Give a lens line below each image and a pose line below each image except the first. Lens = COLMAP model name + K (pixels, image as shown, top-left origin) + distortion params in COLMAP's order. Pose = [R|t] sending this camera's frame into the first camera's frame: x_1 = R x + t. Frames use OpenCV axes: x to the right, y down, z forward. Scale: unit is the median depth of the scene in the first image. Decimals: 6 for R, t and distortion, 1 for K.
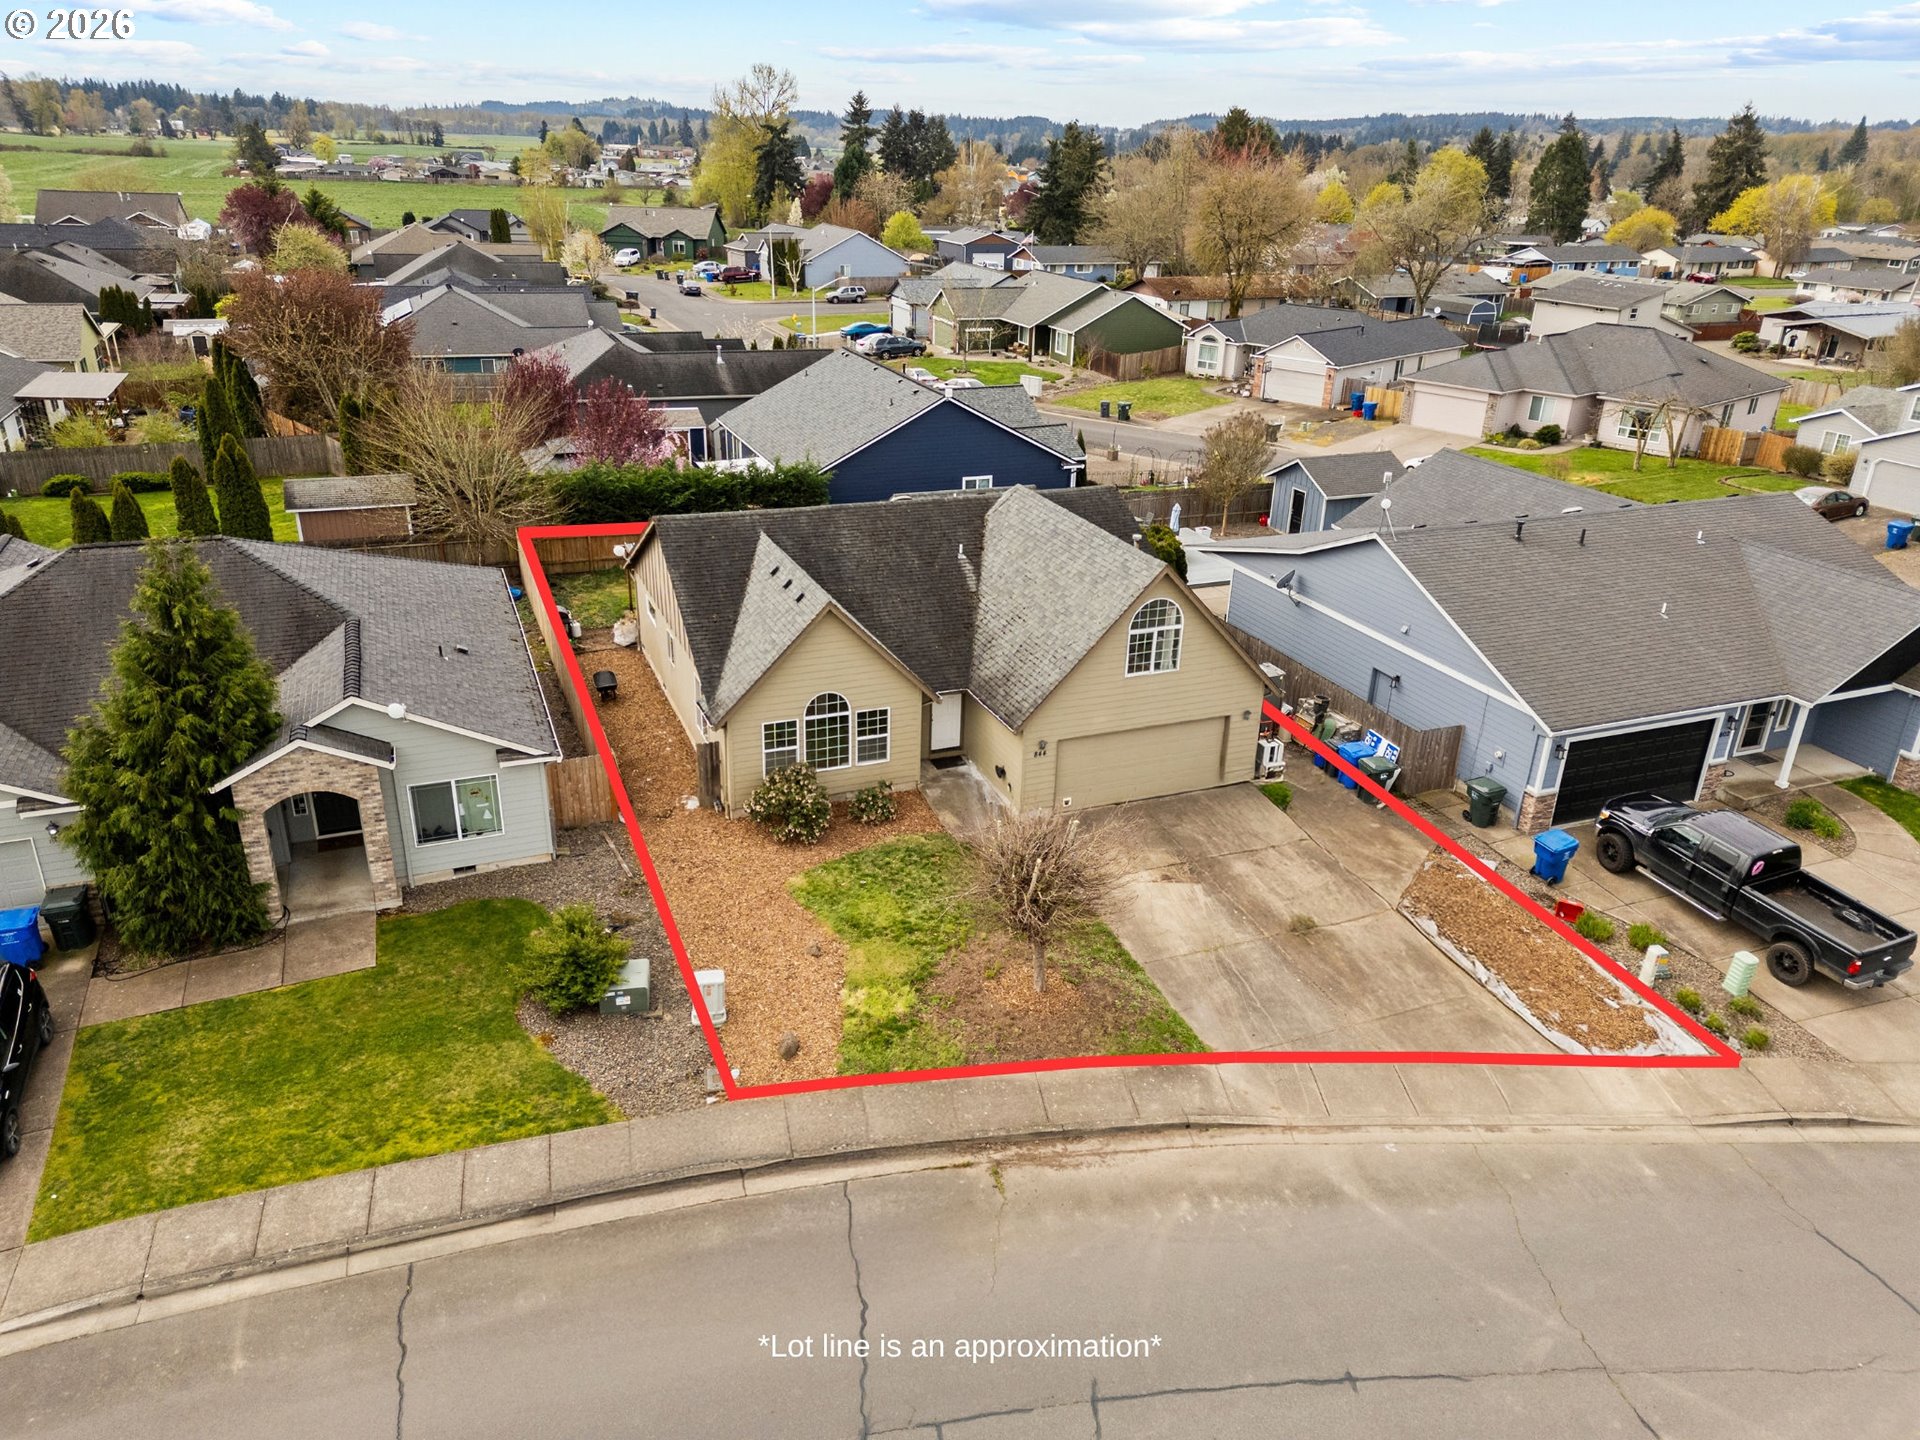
lens RADIAL K [[1318.2, 0, 946.8], [0, 1318.2, 713.7], [0, 0, 1]] dist [0.065679, -0.019575]
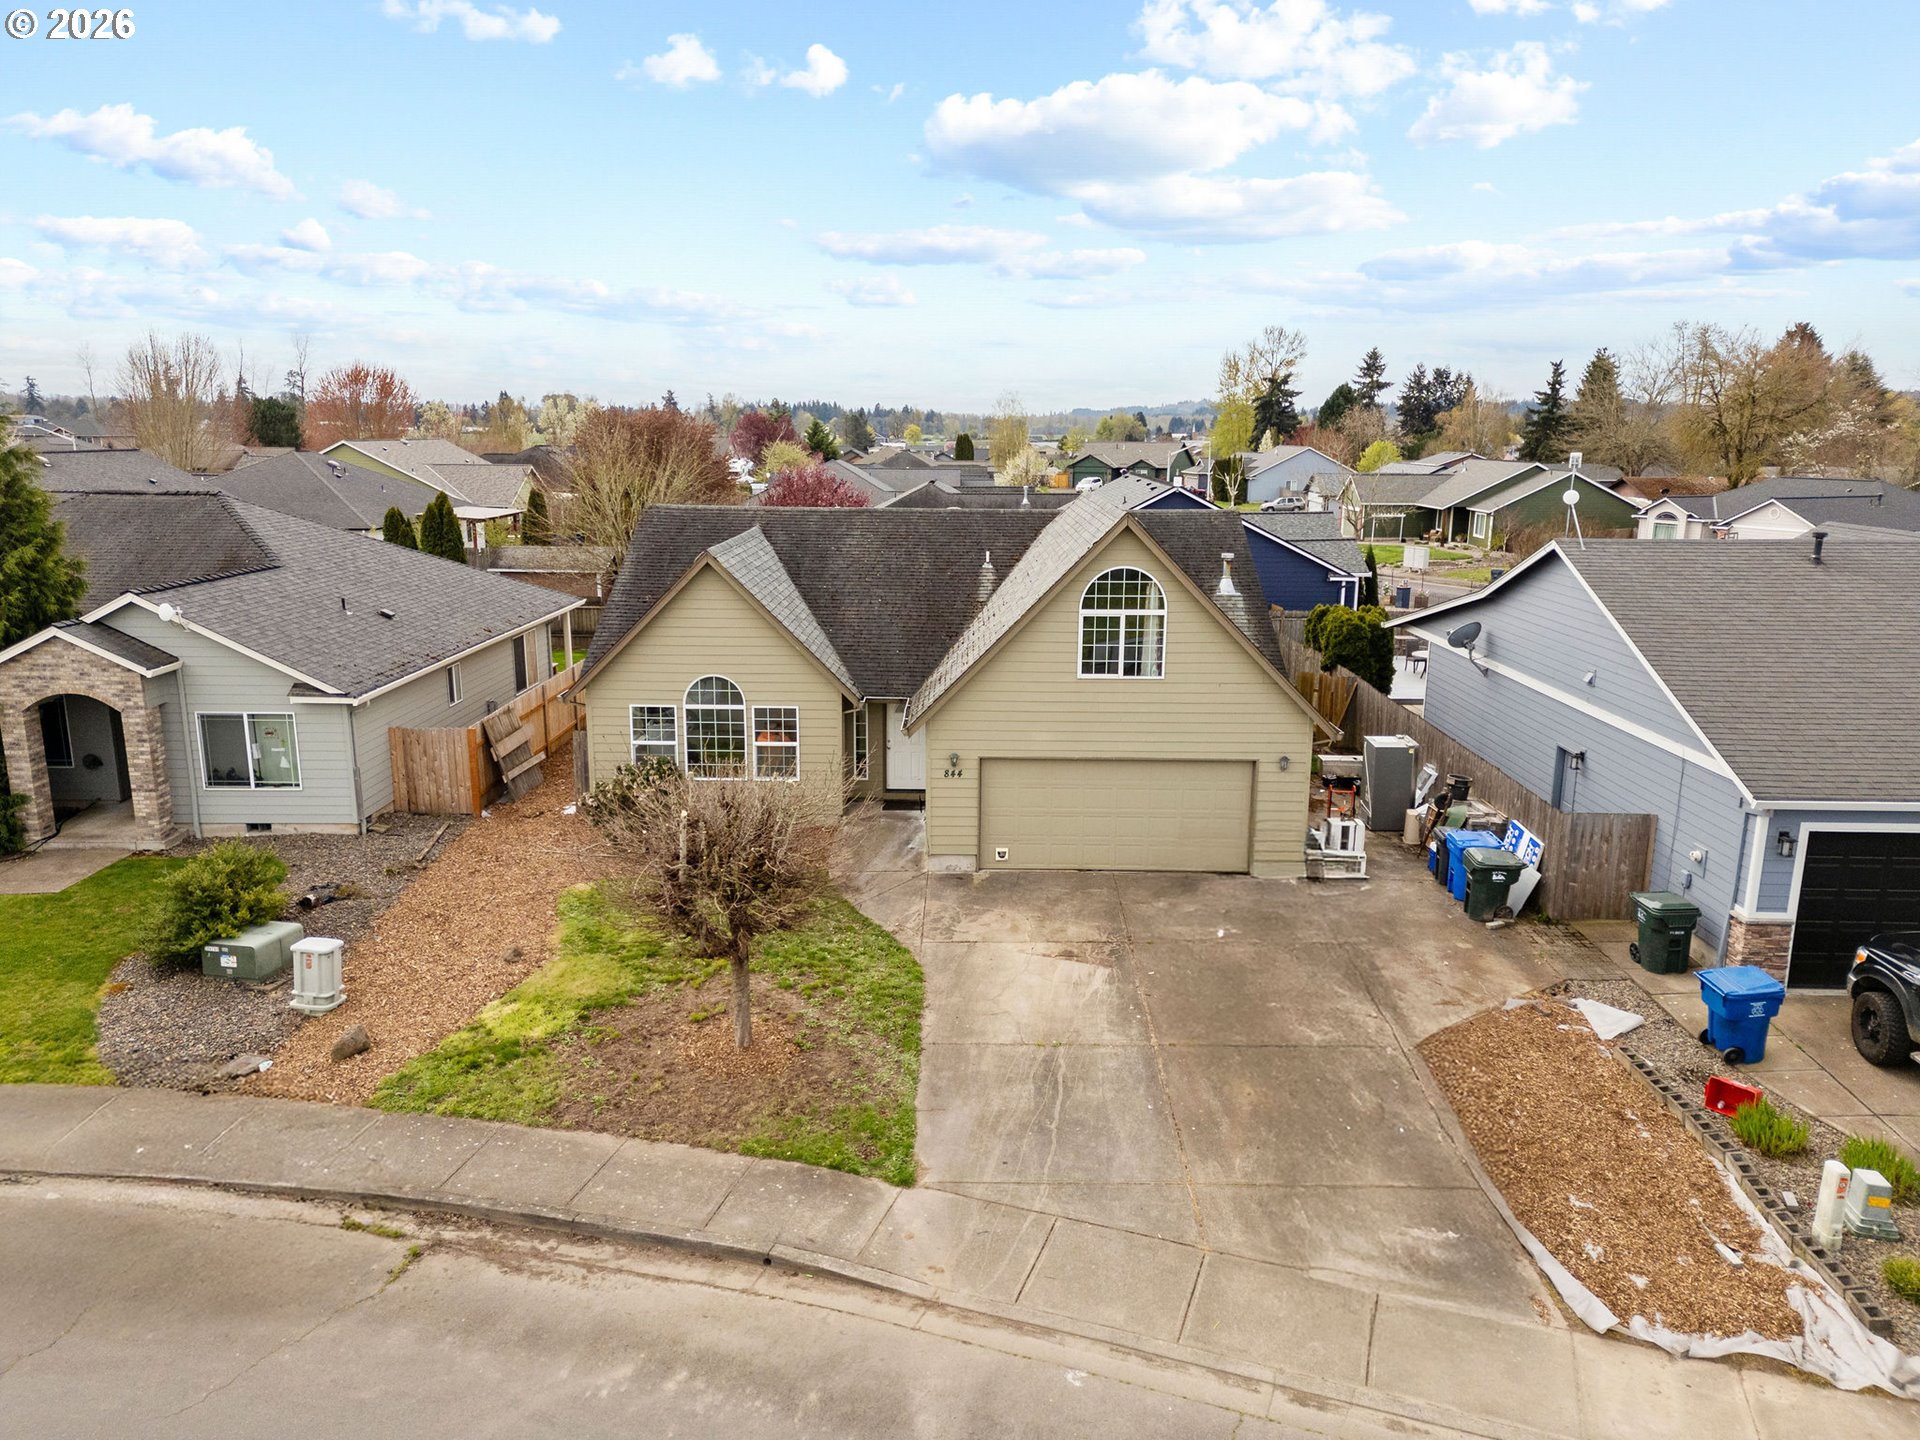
lens RADIAL K [[1318.2, 0, 967.3], [0, 1318.2, 720.1], [0, 0, 1]] dist [0.065679, -0.019575]
pose [[0.924220, 0.063438, -0.376554, 0.350938], [-0.136451, 0.975863, -0.170505, 0.124719], [0.356649, 0.208965, 0.910569, 0.336221]]
